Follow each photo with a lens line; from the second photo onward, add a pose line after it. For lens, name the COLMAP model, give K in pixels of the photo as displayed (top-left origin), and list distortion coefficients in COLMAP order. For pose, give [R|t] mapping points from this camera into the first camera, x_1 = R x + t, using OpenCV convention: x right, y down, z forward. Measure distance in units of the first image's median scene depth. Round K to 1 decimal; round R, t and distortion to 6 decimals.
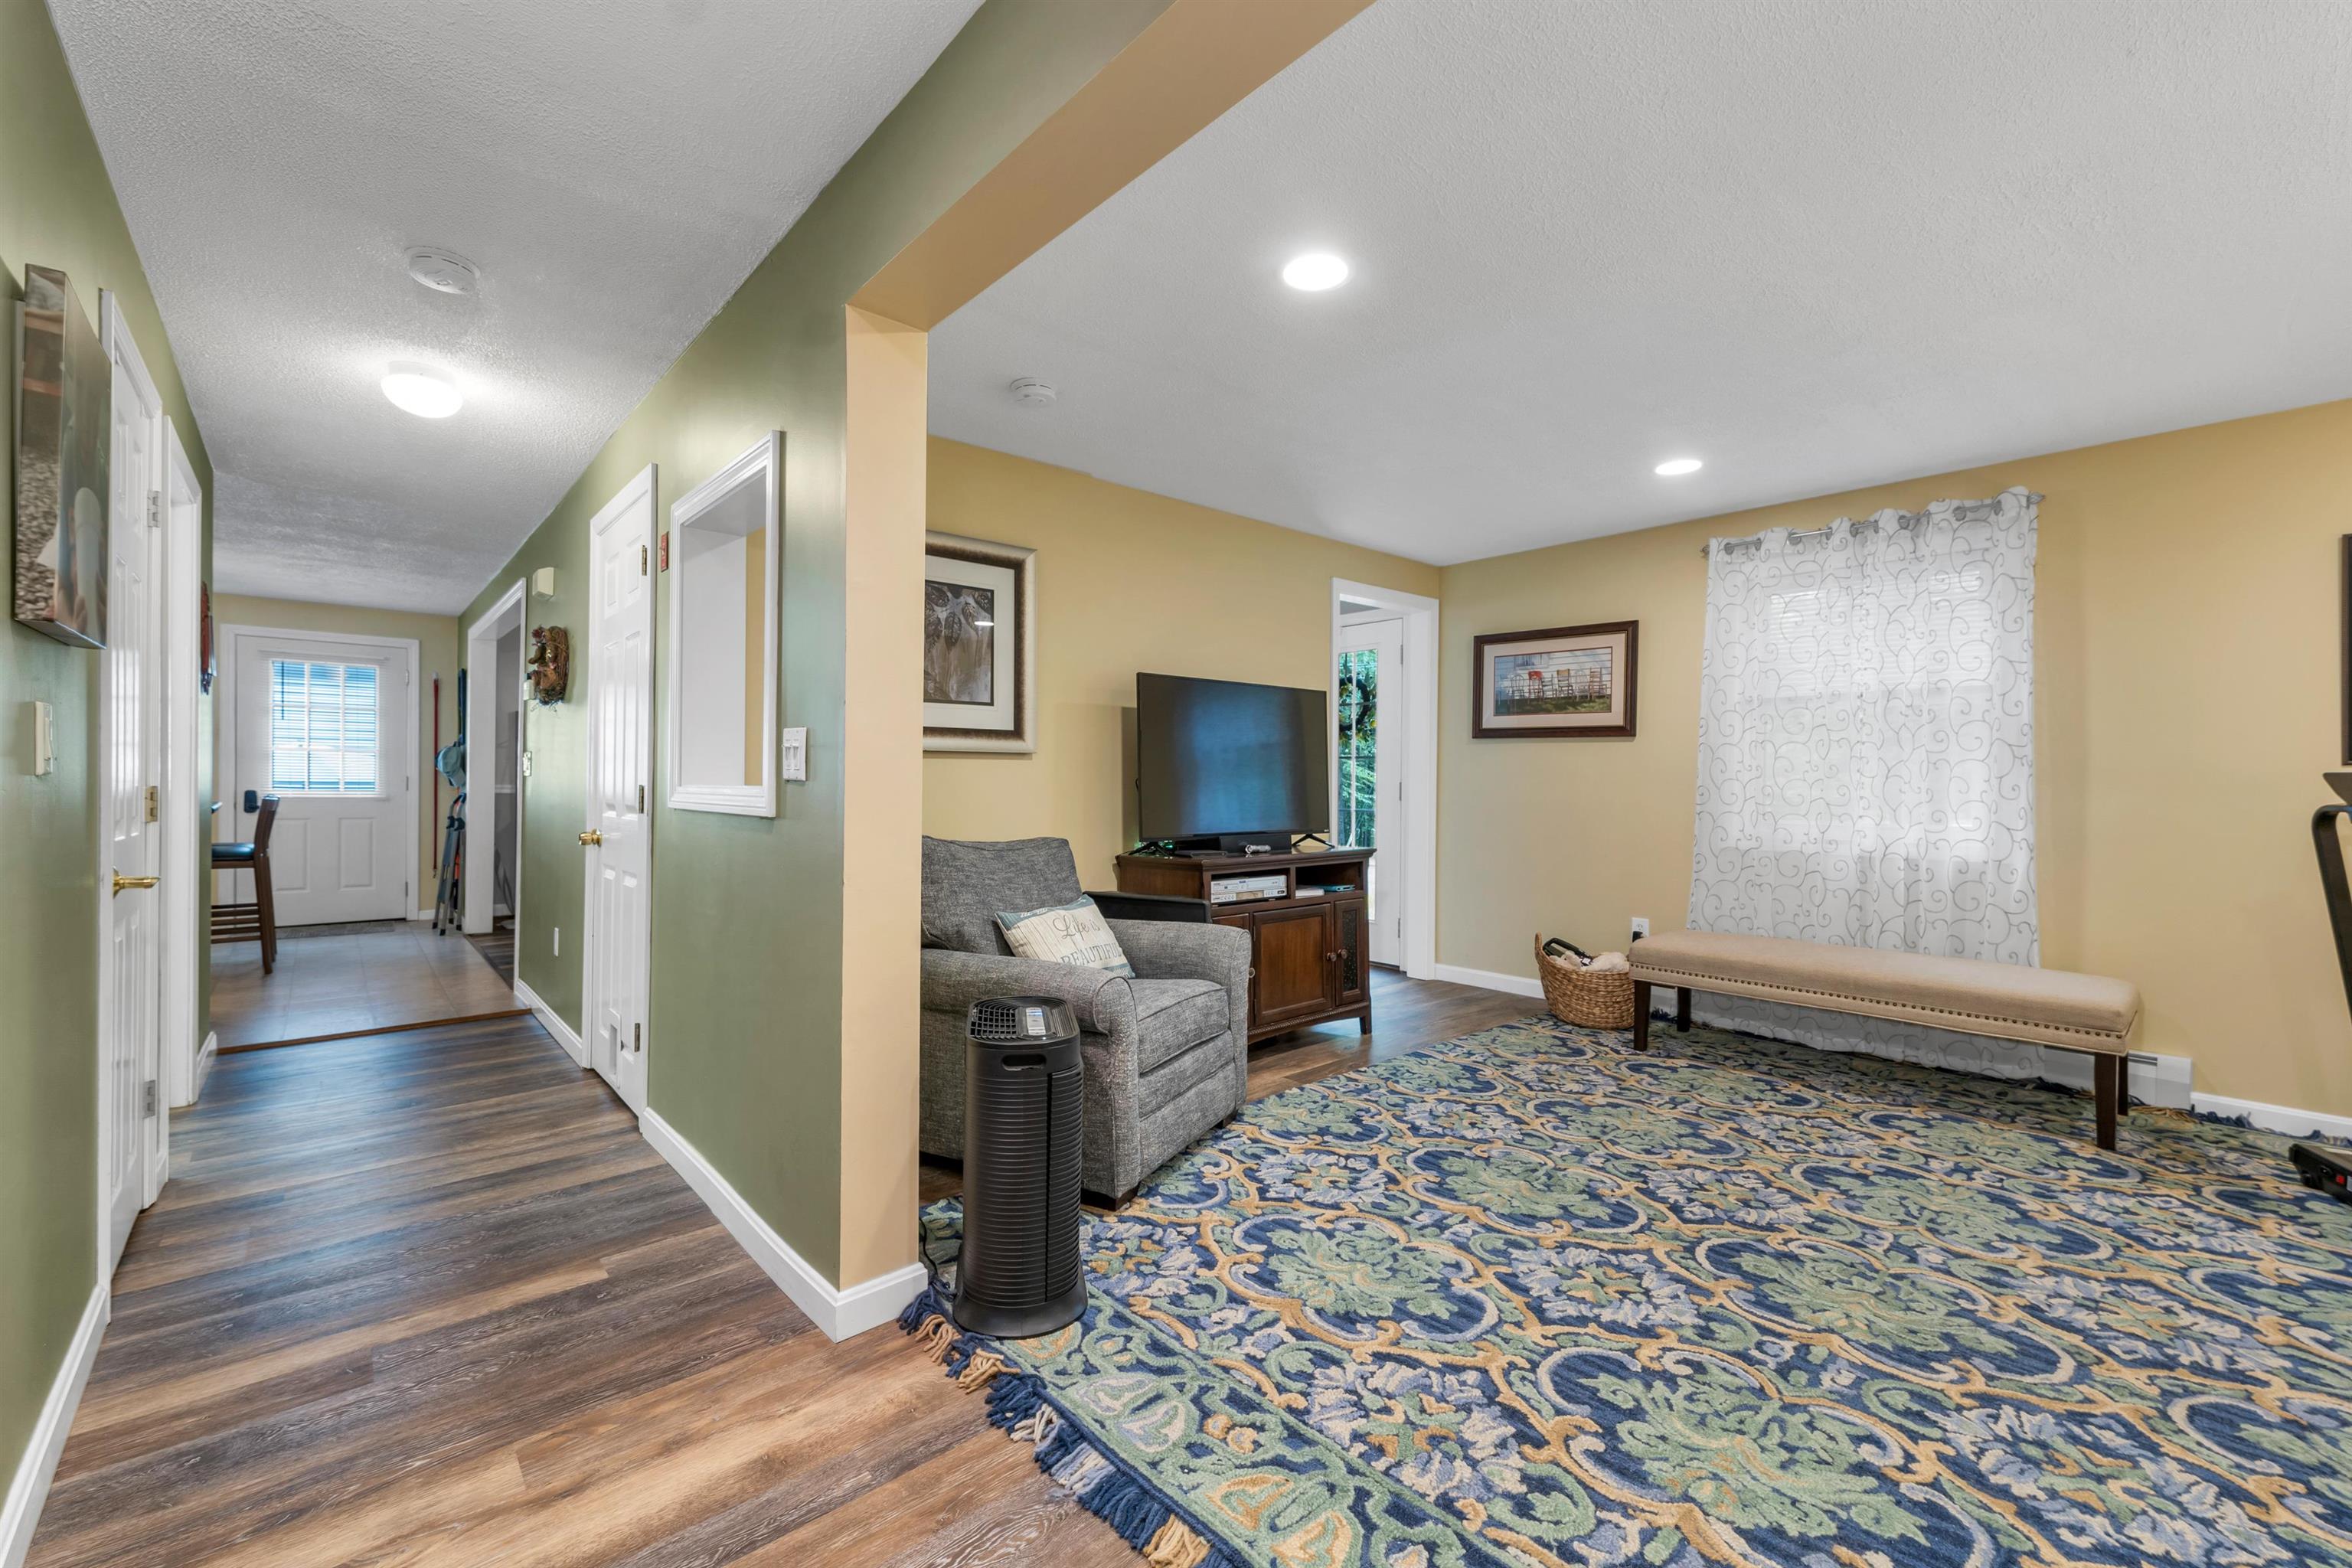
lens RADIAL K [[959.1, 0, 1167.3], [0, 959.1, 798.9], [0, 0, 1]] dist [0.002568, -0.000494]
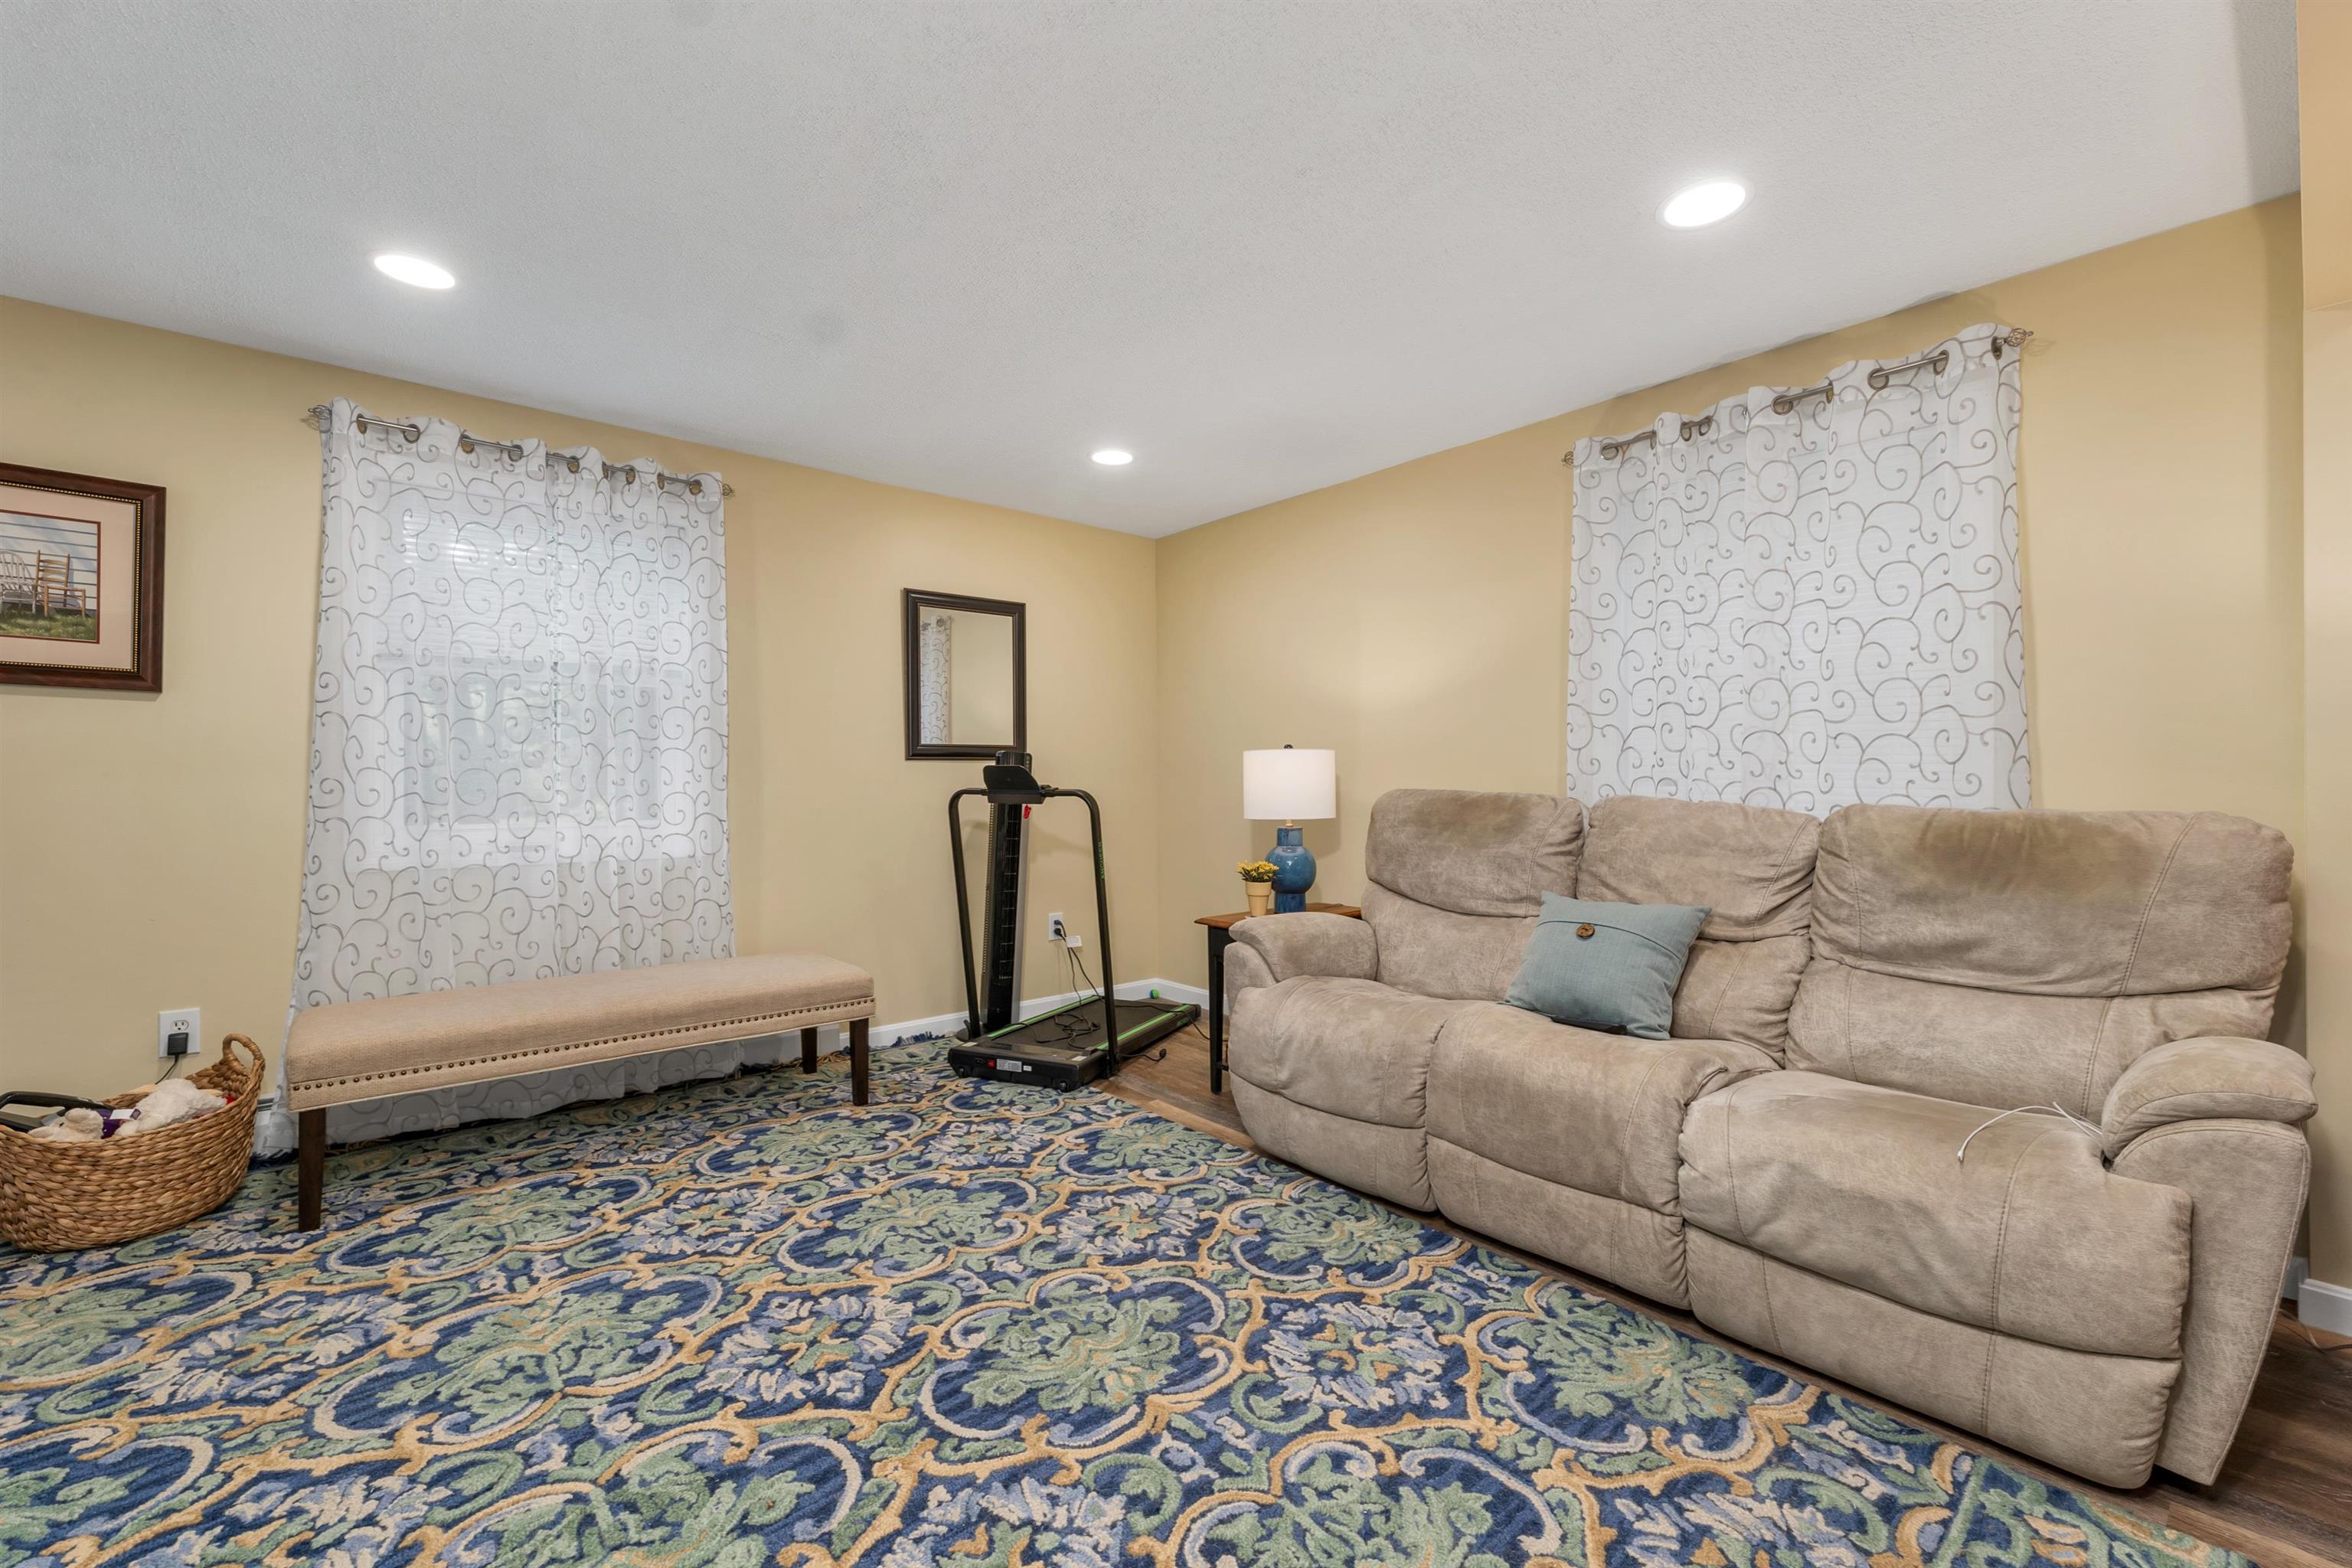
lens RADIAL K [[964.0, 0, 1169.6], [0, 964.0, 789.3], [0, 0, 1]] dist [0.000882, 0.000001]
pose [[0.010514, -0.016477, 0.999809, -0.132800], [0.017436, 0.999715, 0.016292, -0.011510], [-0.999793, 0.017262, 0.010799, 0.688780]]
